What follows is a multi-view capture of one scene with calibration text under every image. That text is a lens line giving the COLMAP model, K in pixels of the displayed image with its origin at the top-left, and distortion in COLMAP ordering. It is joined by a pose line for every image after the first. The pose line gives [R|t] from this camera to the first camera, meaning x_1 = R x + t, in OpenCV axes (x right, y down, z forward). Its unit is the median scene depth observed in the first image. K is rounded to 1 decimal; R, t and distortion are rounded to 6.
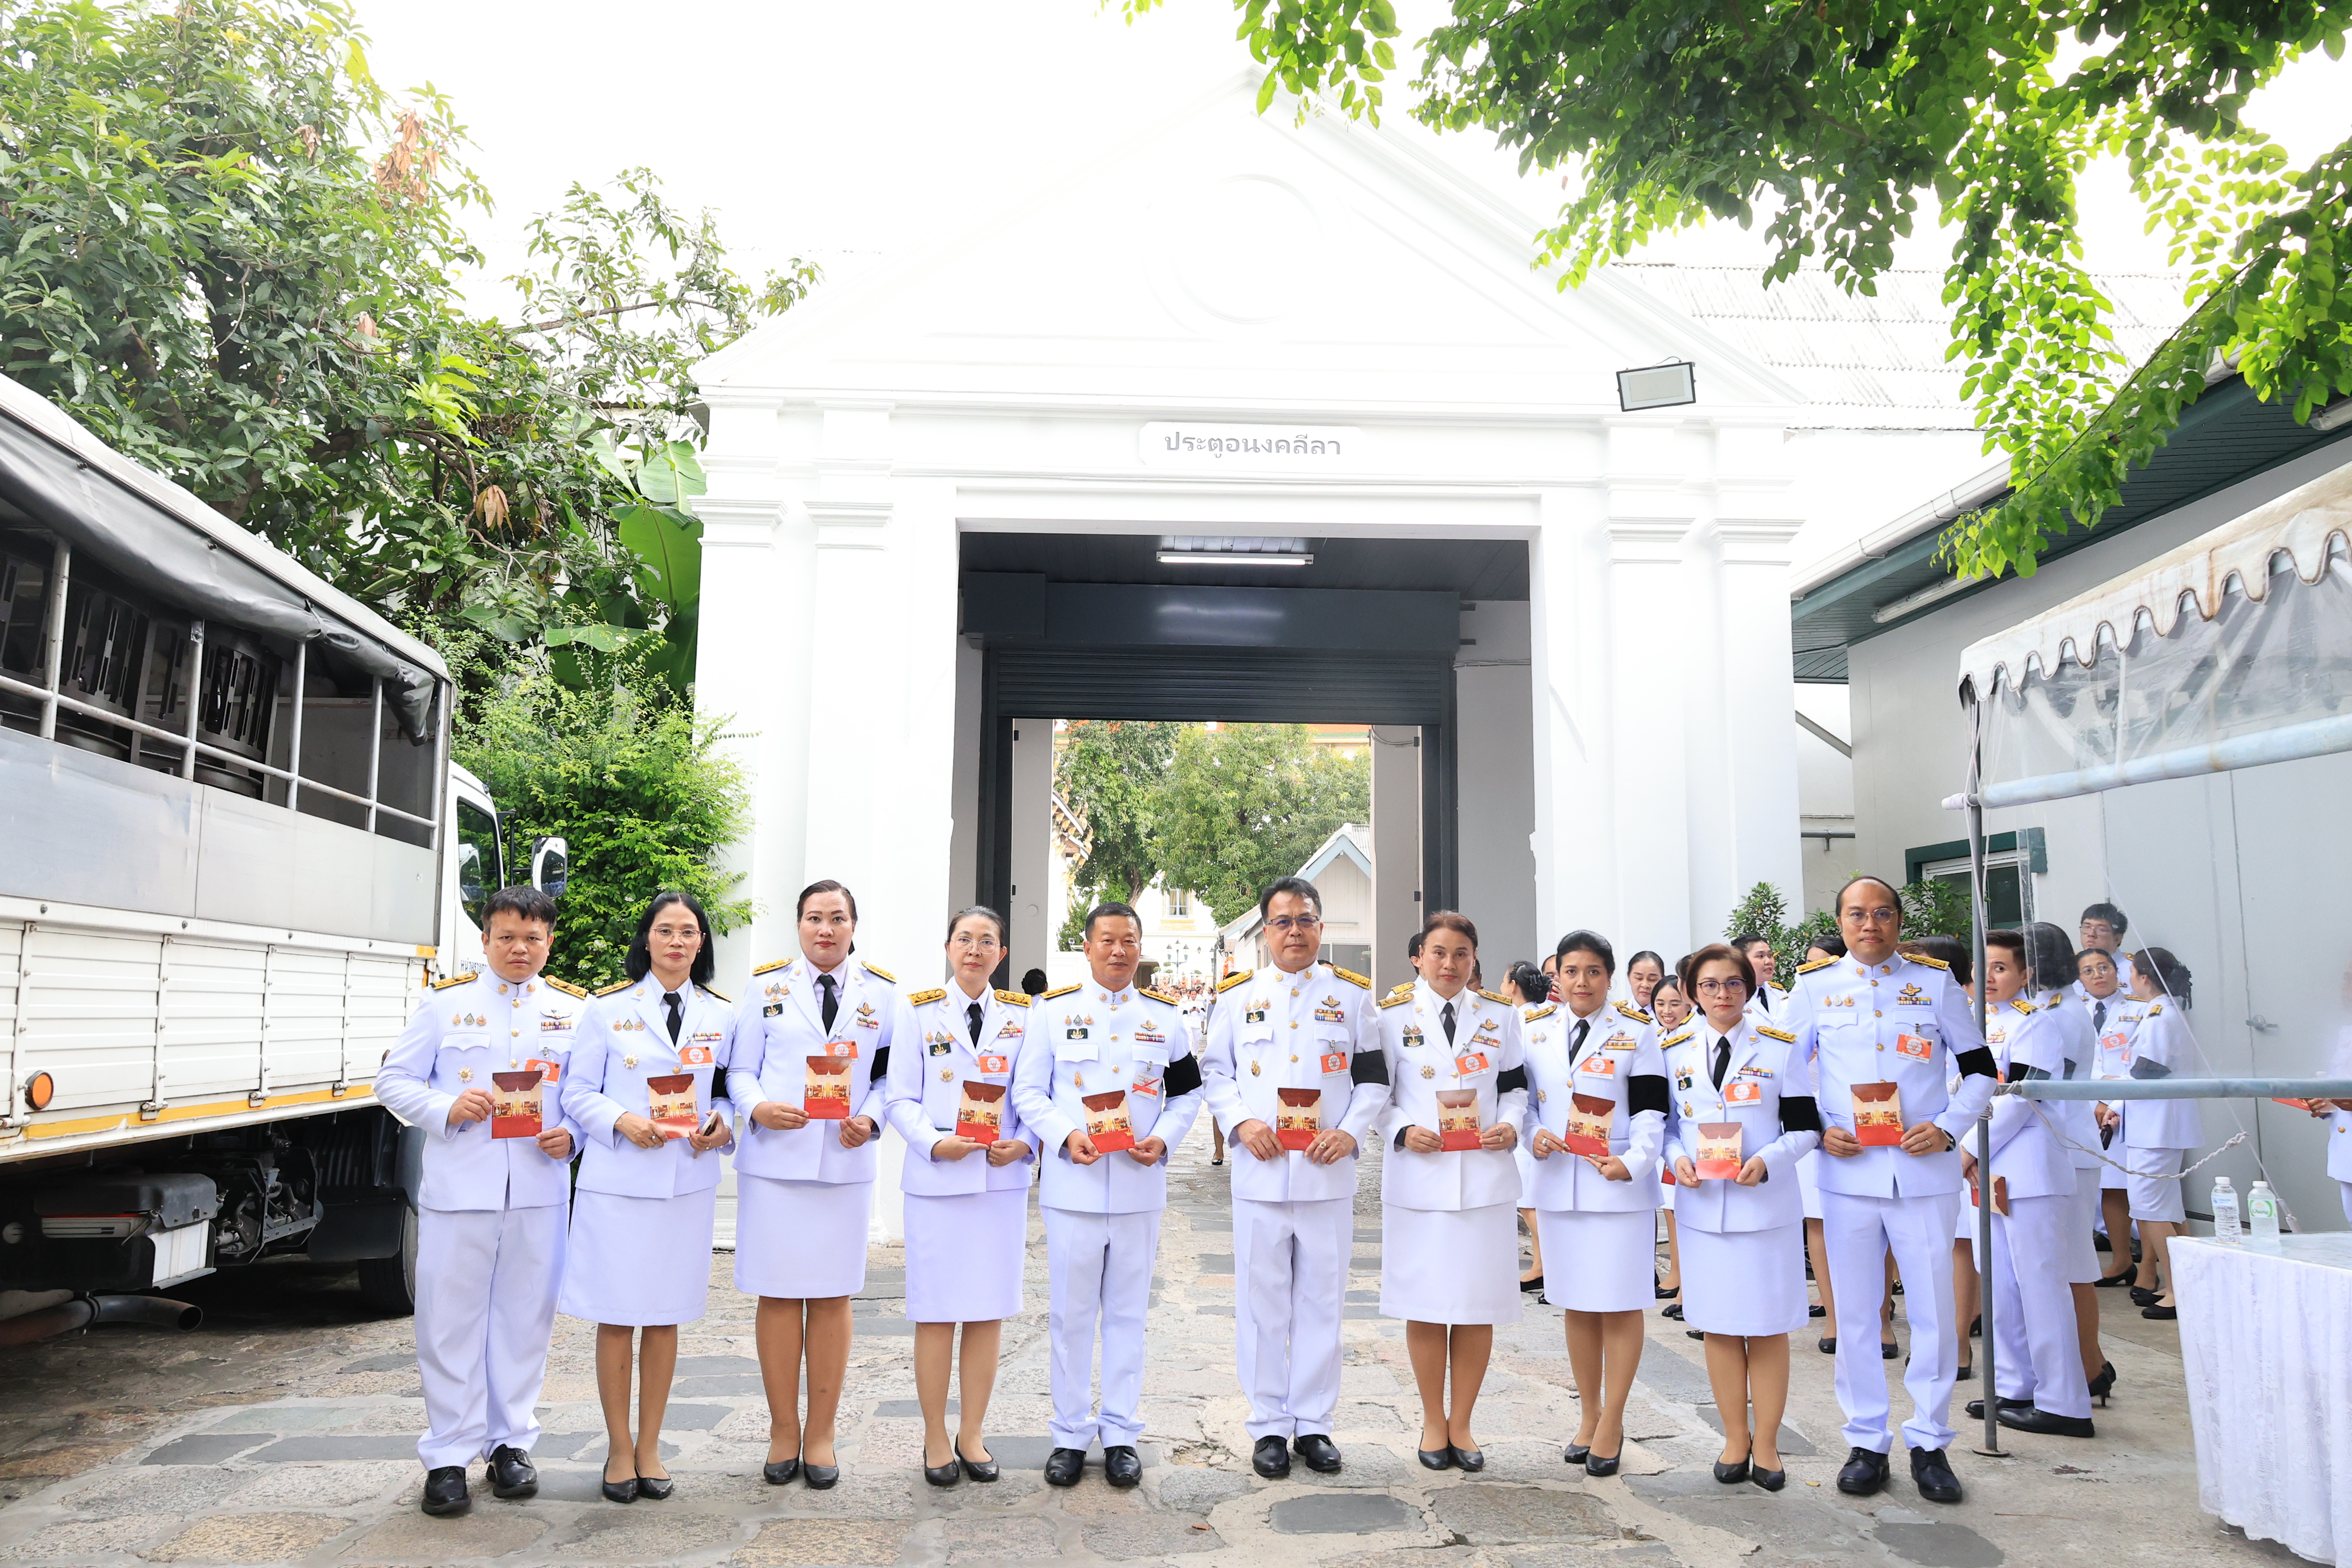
lens RADIAL K [[1681.4, 0, 1169.1], [0, 1681.4, 783.5], [0, 0, 1]] dist [0.011797, -0.011275]
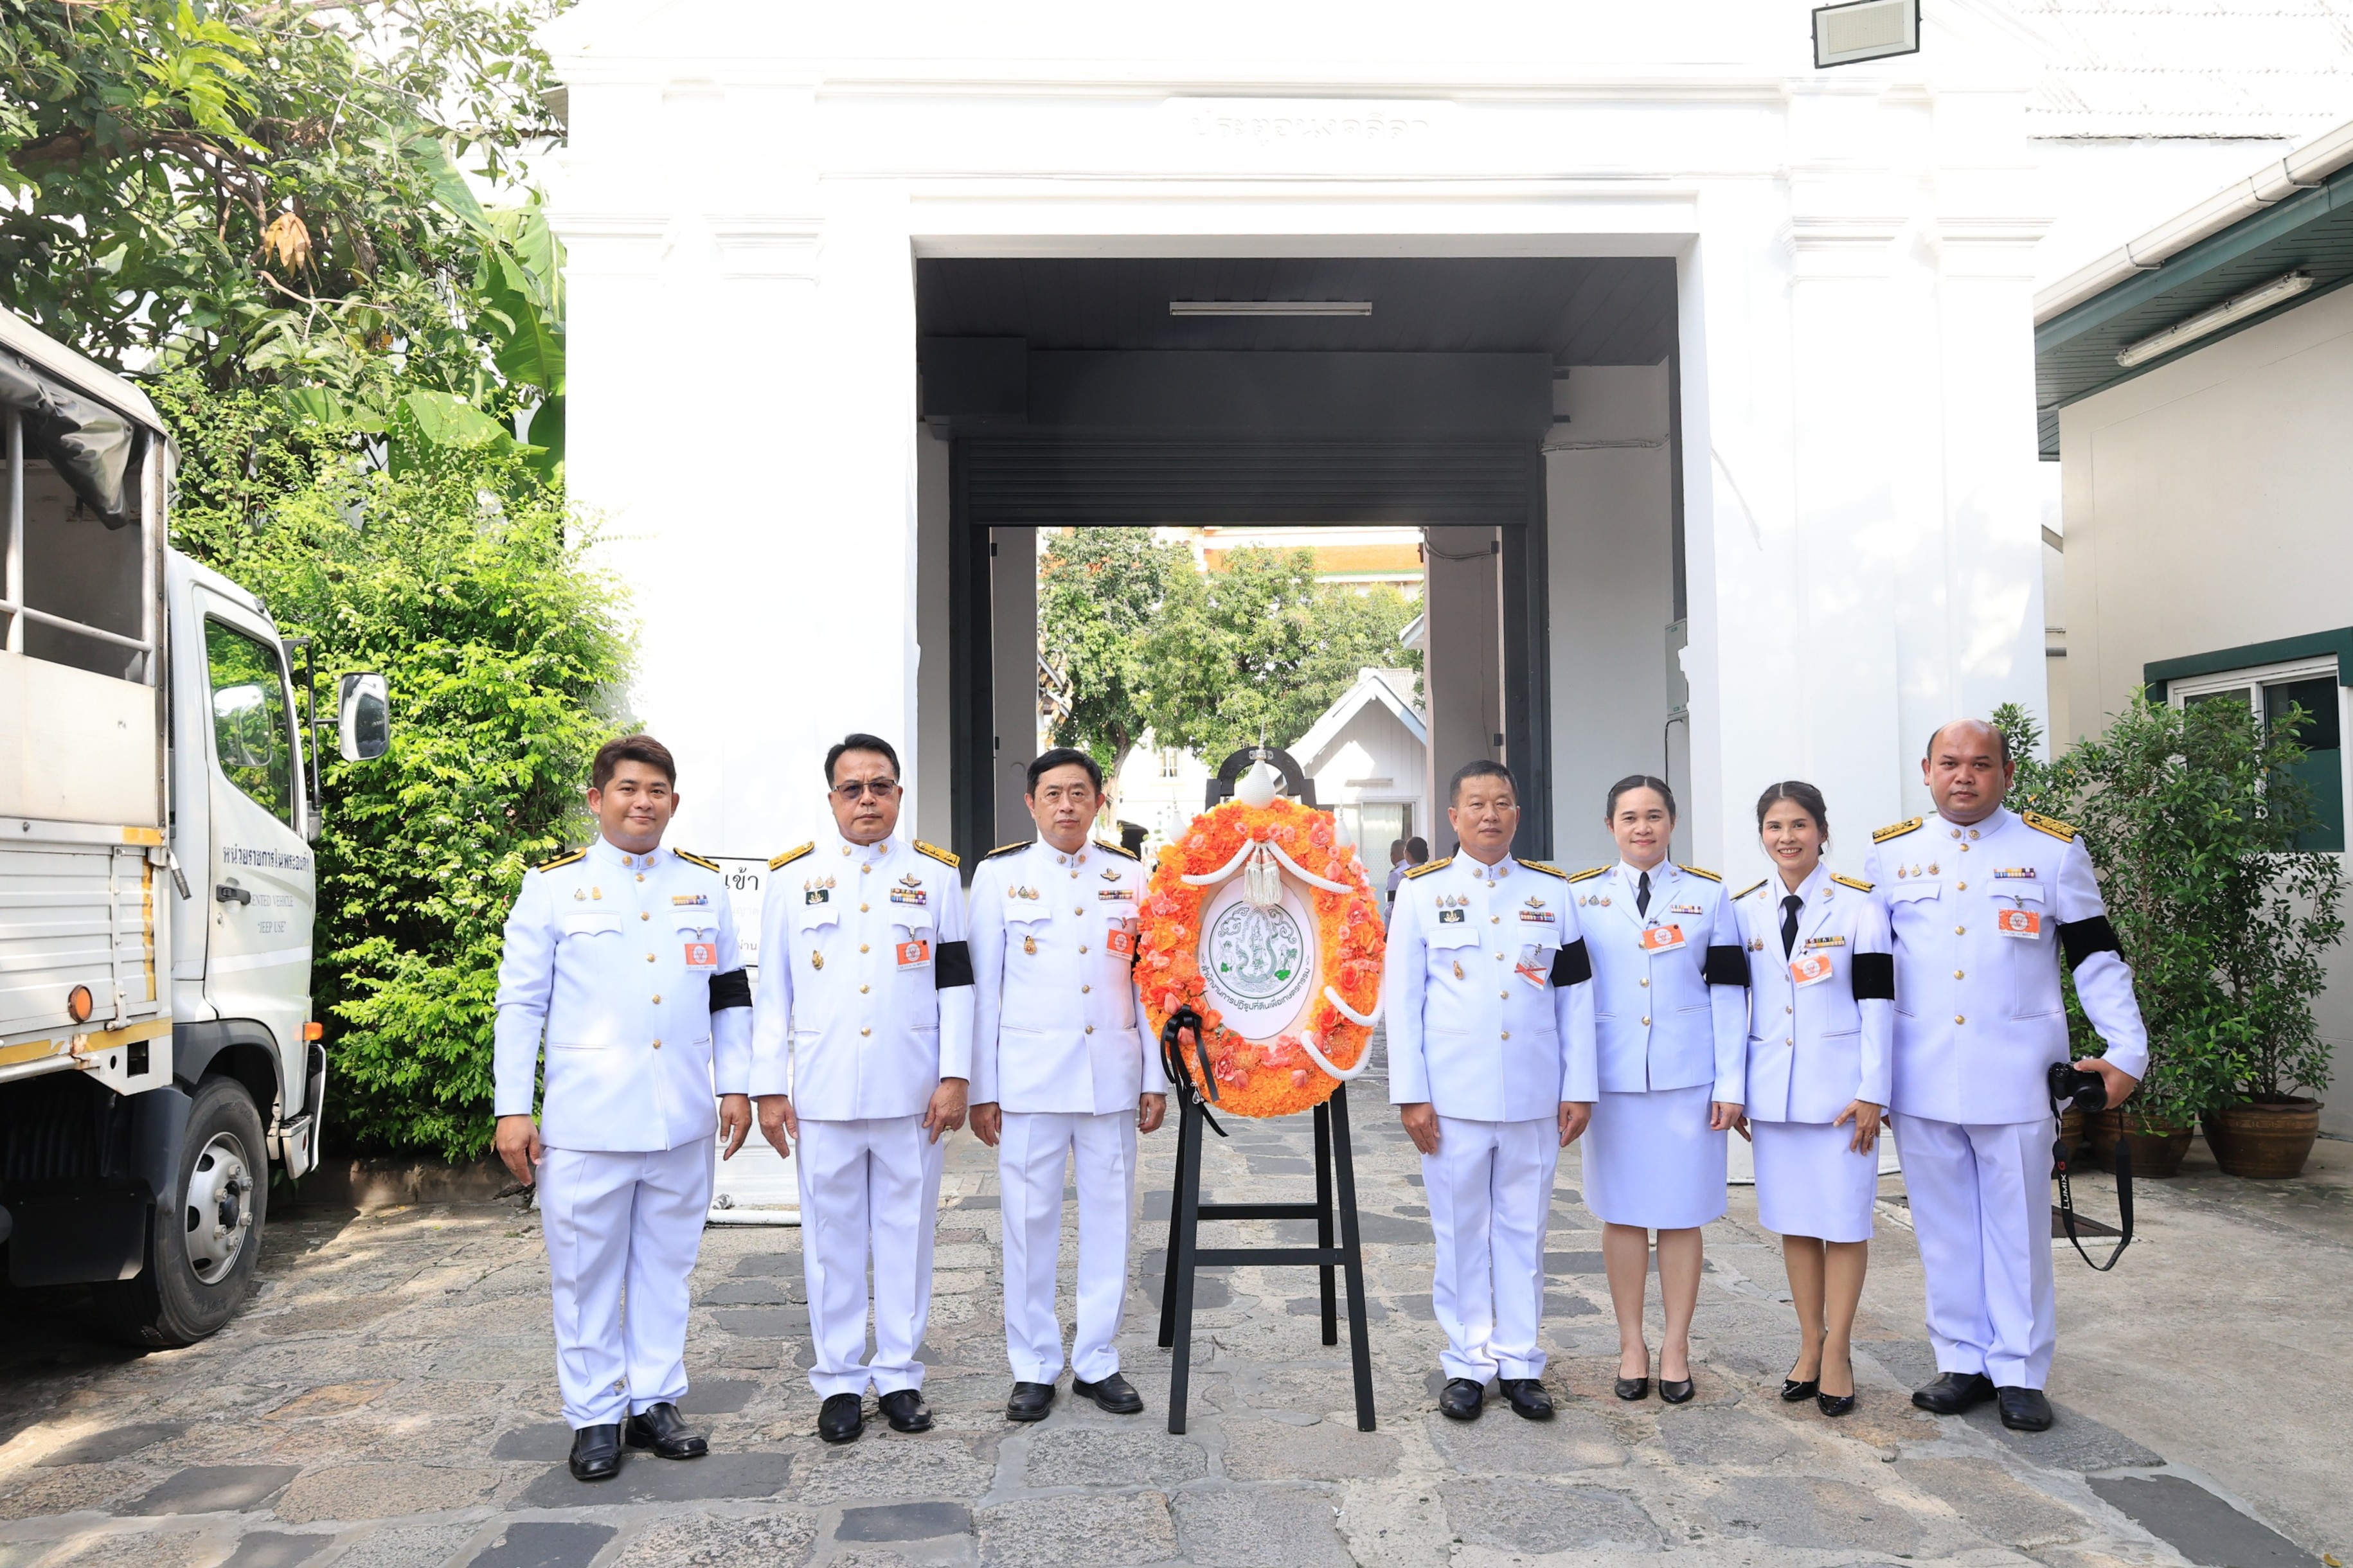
lens RADIAL K [[1817.9, 0, 1177.5], [0, 1817.9, 794.4], [0, 0, 1]] dist [0.002815, 0.002799]
pose [[0.999634, -0.023266, 0.013768, -0.026222], [0.021986, 0.995983, 0.086800, 0.019512], [-0.015733, -0.086466, 0.996131, 0.181070]]
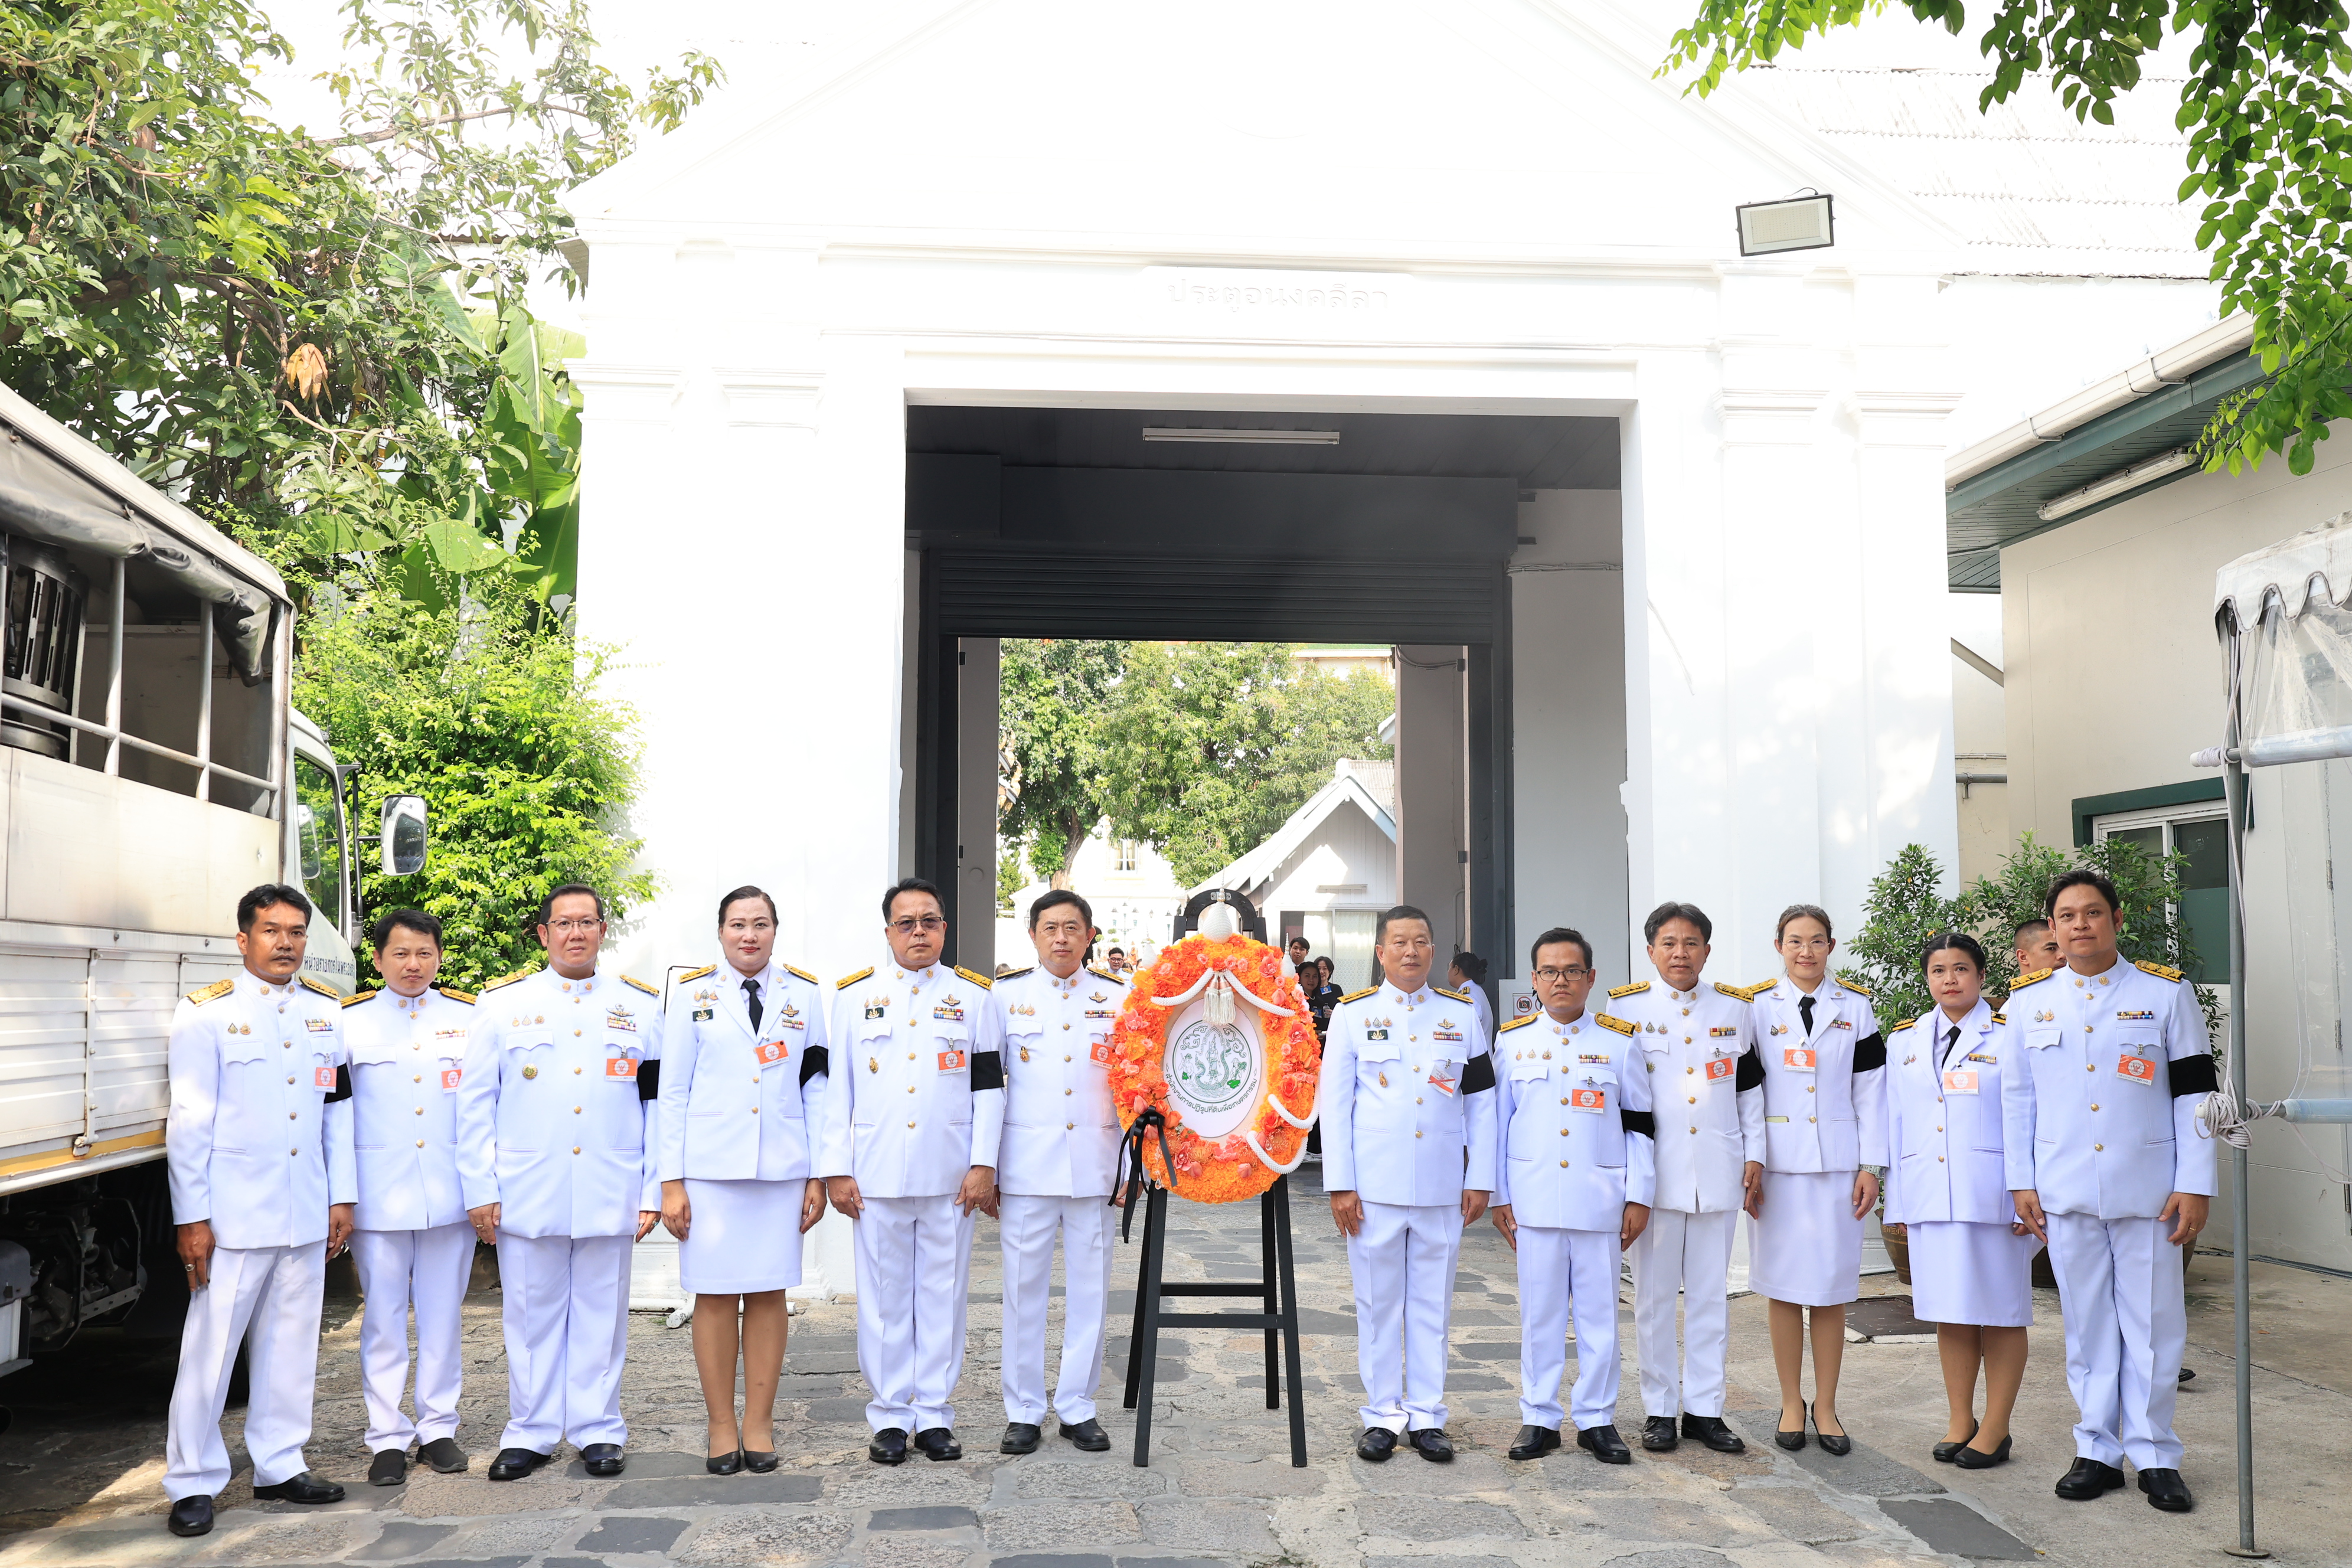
lens RADIAL K [[2079.4, 0, 1174.0], [0, 2079.4, 785.9], [0, 0, 1]] dist [0.006728, -0.010303]
pose [[0.999423, -0.004284, 0.033692, -0.033747], [0.002979, 0.999247, 0.038688, -0.008306], [-0.033832, -0.038565, 0.998683, 0.011694]]
